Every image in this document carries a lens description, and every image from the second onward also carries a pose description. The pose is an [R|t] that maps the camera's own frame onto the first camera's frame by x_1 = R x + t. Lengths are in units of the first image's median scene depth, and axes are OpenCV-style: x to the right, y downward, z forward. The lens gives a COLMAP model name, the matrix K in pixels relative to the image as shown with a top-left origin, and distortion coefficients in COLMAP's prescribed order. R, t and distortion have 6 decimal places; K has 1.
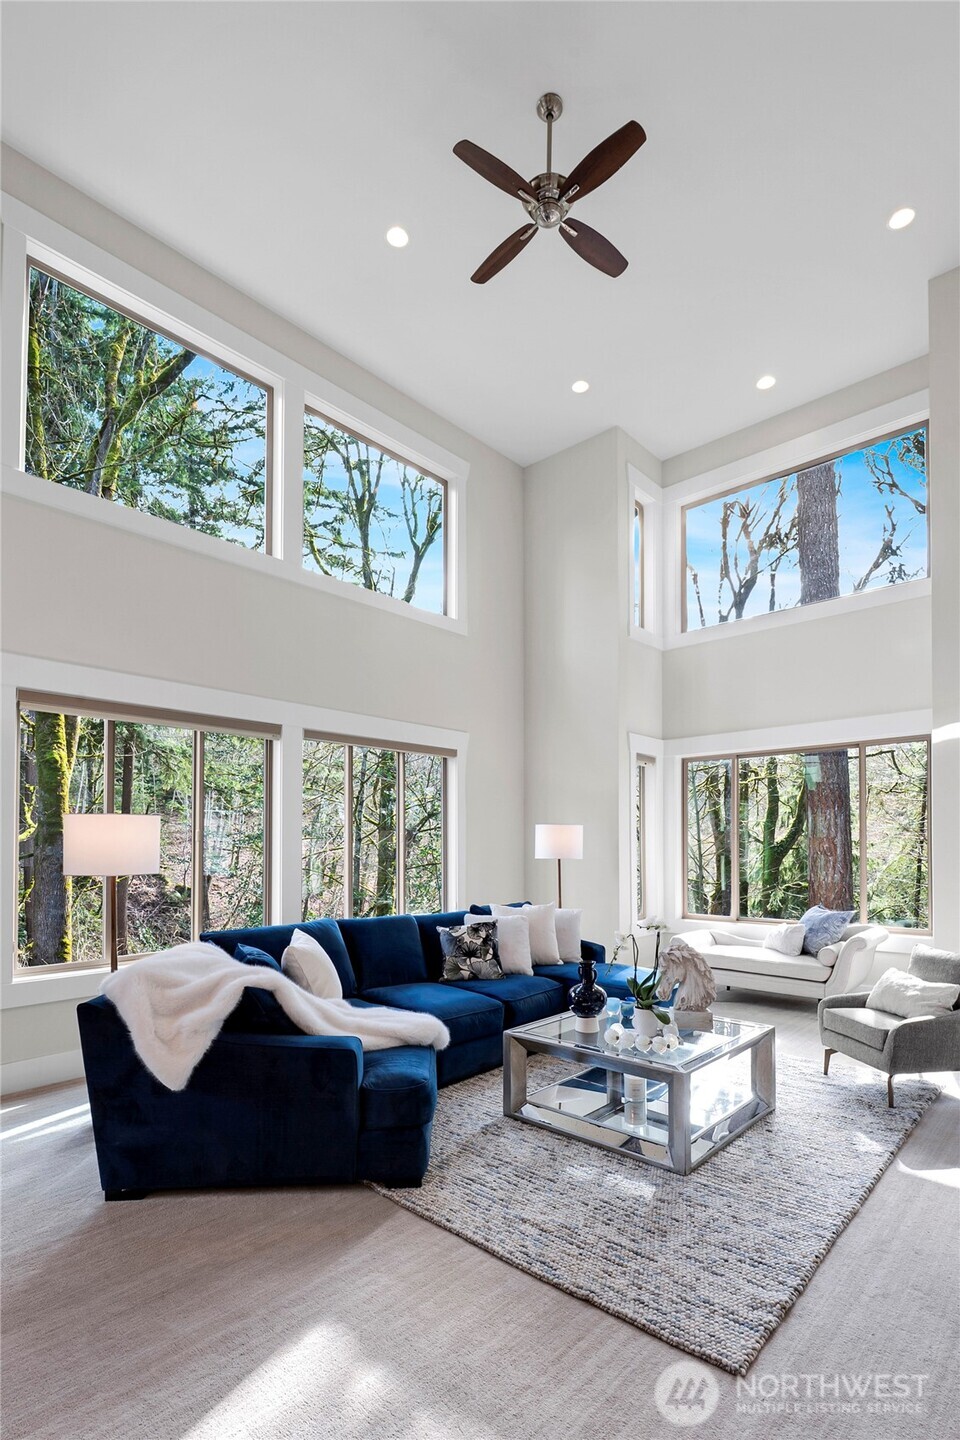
lens RADIAL K [[705.1, 0, 499.6], [0, 705.1, 834.5], [0, 0, 1]] dist [-0.000891, -0.000005]
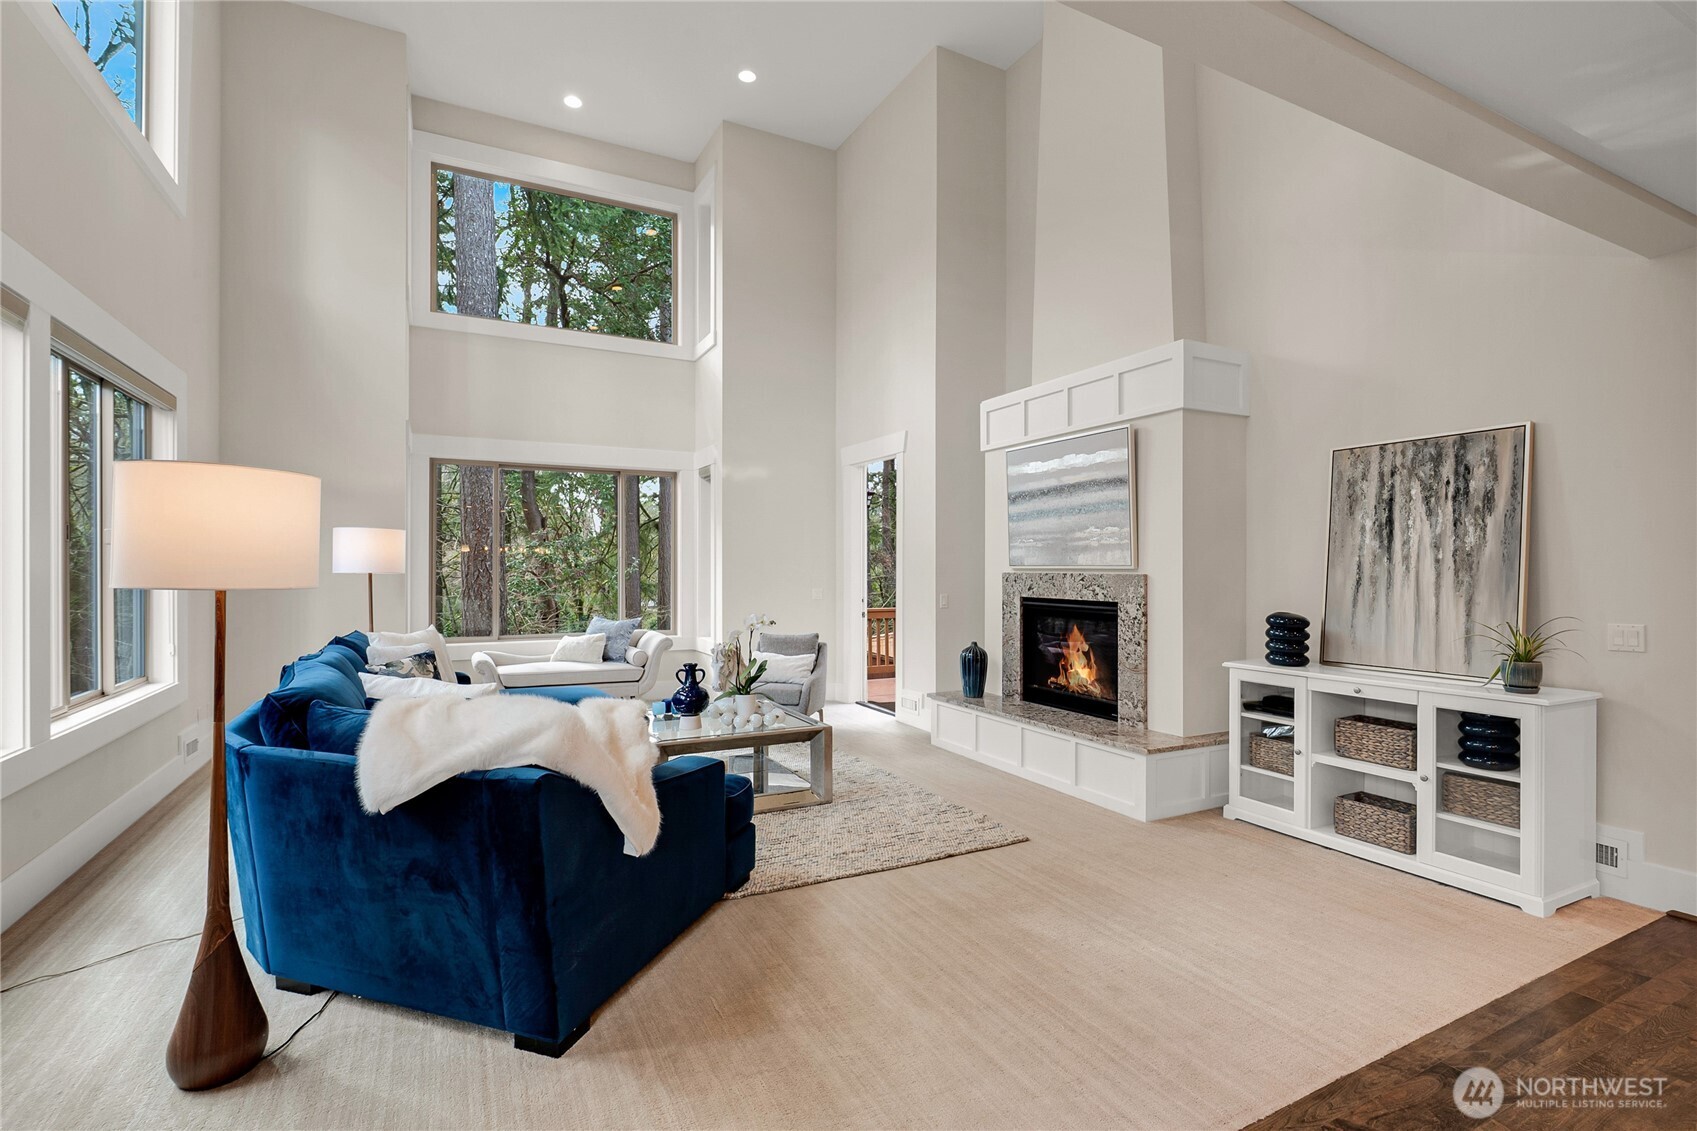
lens RADIAL K [[781.0, 0, 846.7], [0, 781.0, 571.0], [0, 0, 1]] dist [-0.000642, -0.000158]
pose [[0.367035, 0.001452, 0.930206, -1.130489], [-0.015320, 0.999873, 0.004484, 0.046379], [-0.930081, -0.015897, 0.367011, 0.466113]]
